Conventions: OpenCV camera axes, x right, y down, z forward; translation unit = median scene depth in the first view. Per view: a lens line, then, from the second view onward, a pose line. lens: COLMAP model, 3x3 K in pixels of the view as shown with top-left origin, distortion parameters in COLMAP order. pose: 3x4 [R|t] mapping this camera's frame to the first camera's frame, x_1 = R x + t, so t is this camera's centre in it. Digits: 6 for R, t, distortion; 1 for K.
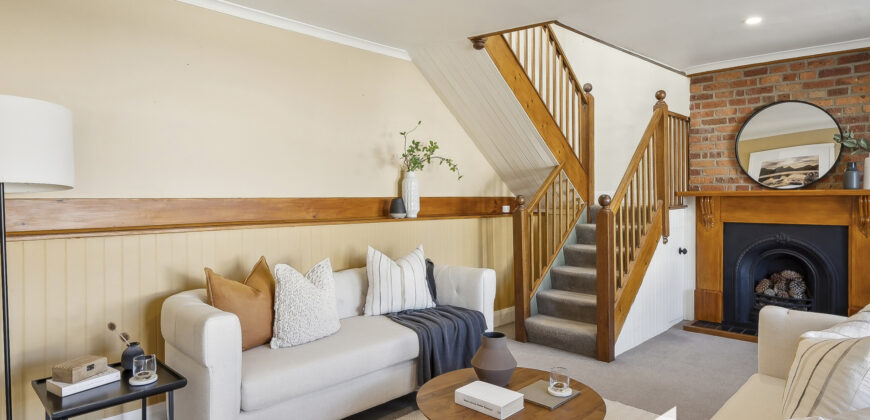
lens RADIAL K [[508.7, 0, 429.8], [0, 508.7, 202.2], [0, 0, 1]] dist [0.007239, -0.003023]
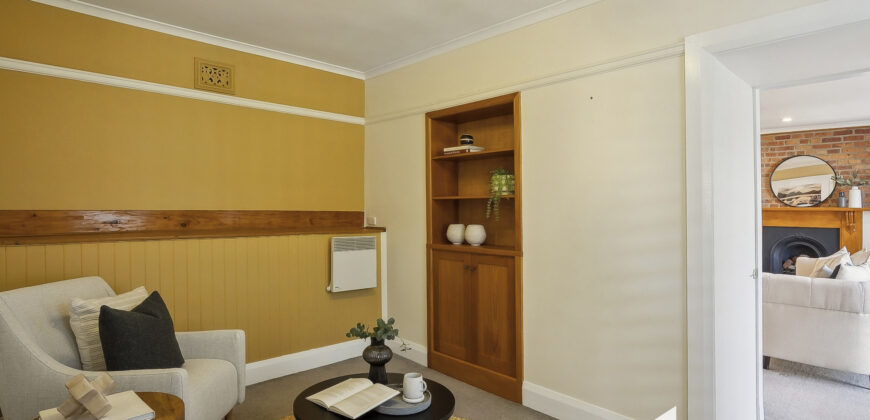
lens RADIAL K [[478.2, 0, 405.6], [0, 478.2, 209.1], [0, 0, 1]] dist [-0.002451, 0.001084]
pose [[0.998278, 0.006538, -0.058297, -0.525260], [-0.007009, 0.999944, -0.007871, 0.003835], [0.058243, 0.008266, 0.998268, -0.663397]]
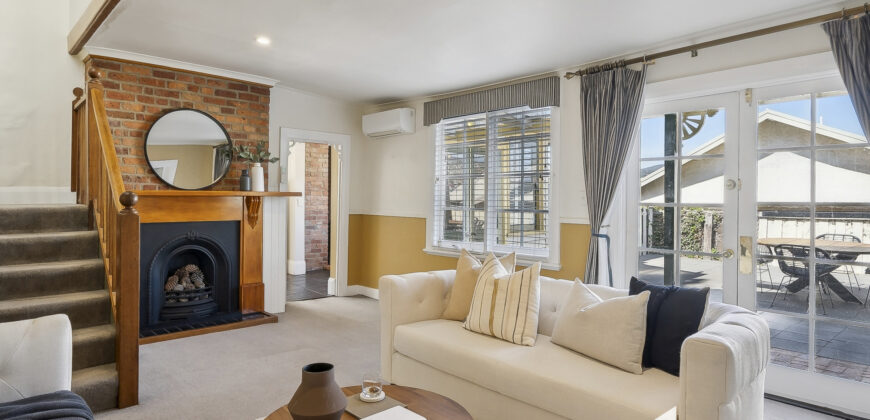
lens RADIAL K [[508.7, 0, 438.0], [0, 508.7, 193.1], [0, 0, 1]] dist [0.007239, -0.003023]
pose [[0.051340, 0.014685, 0.998573, -0.355068], [0.004644, 0.999878, -0.014943, 0.000053], [-0.998670, 0.005405, 0.051266, 0.409586]]
